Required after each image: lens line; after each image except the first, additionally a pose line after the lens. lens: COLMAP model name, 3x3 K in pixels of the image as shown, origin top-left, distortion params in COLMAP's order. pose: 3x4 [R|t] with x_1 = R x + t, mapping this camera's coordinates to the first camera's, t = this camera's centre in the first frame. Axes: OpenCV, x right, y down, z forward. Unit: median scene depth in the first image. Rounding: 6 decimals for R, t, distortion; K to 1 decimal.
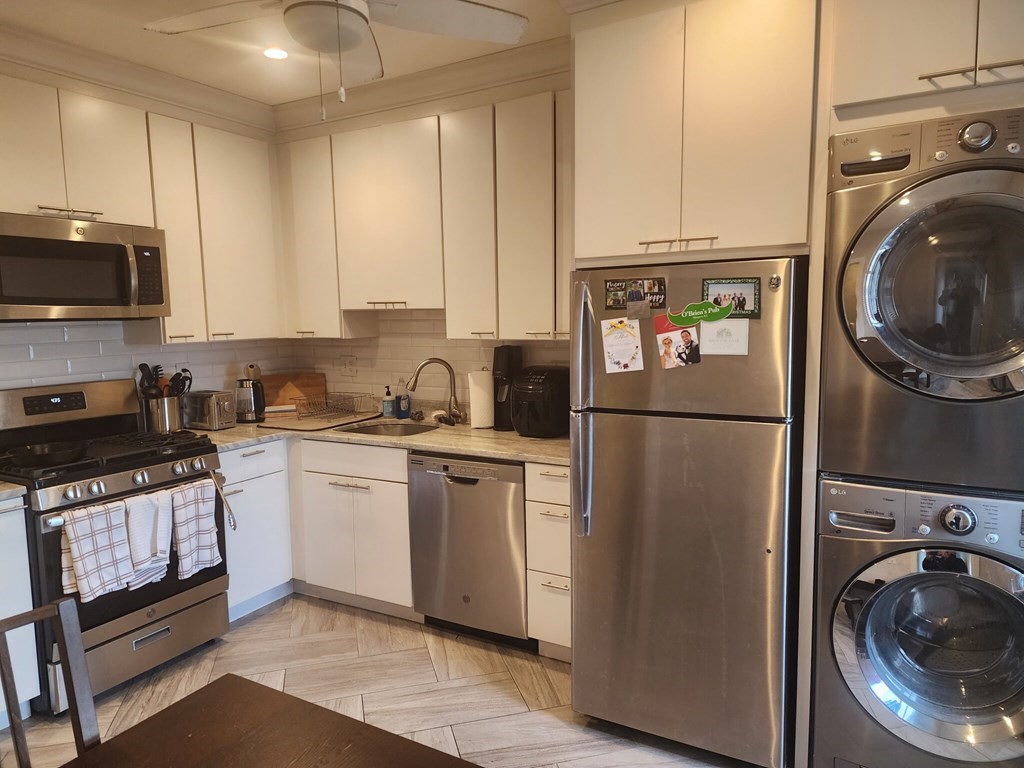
lens RADIAL K [[681.3, 0, 508.7], [0, 681.3, 384.7], [0, 0, 1]] dist [0.071940, -0.046086]
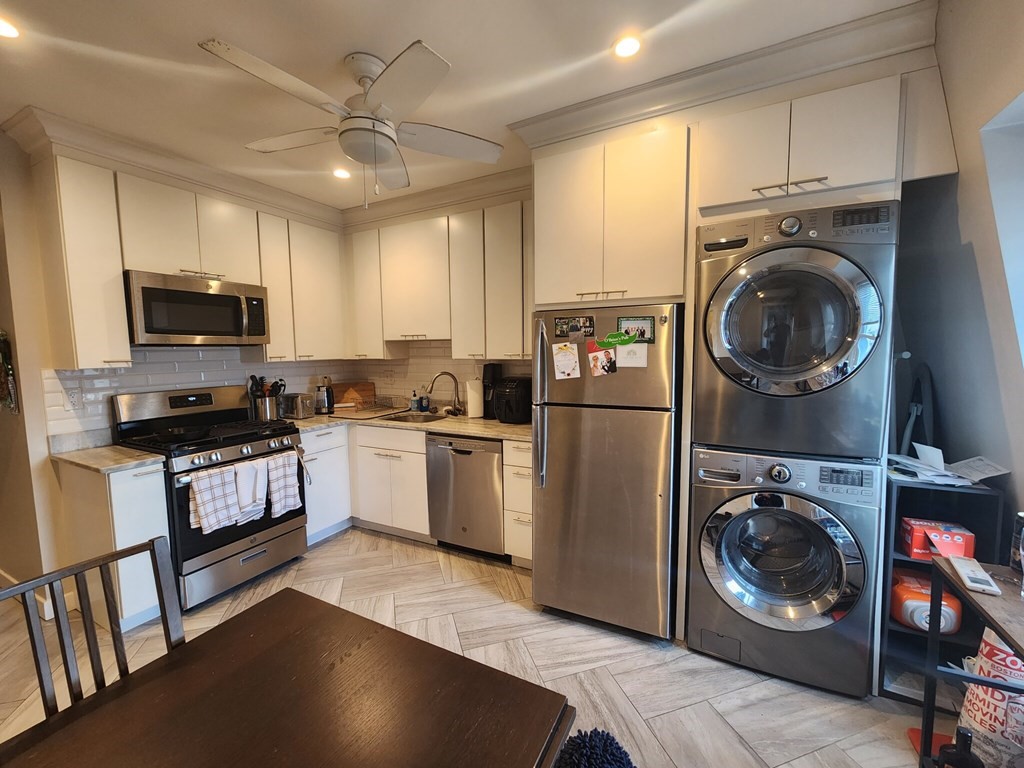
lens RADIAL K [[419.7, 0, 518.0], [0, 419.7, 385.3], [0, 0, 1]] dist [-0.002121, -0.000597]
pose [[0.998739, 0.001325, 0.050195, 0.011058], [-0.000400, 0.999830, -0.018439, 0.010803], [-0.050211, 0.018396, 0.998569, 0.063106]]
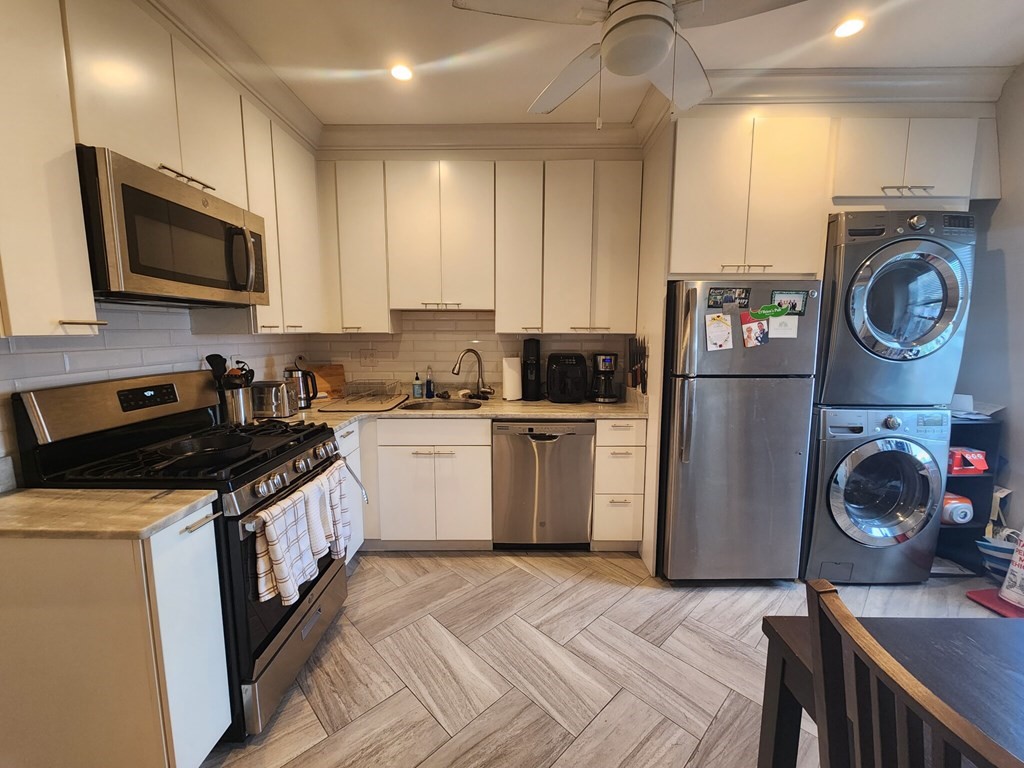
lens RADIAL K [[419.7, 0, 515.6], [0, 419.7, 385.3], [0, 0, 1]] dist [-0.002121, -0.000597]
pose [[0.870011, -0.043694, 0.491092, -0.554291], [0.035449, 0.999031, 0.026086, 0.015766], [-0.491756, -0.005286, 0.870717, 0.335755]]
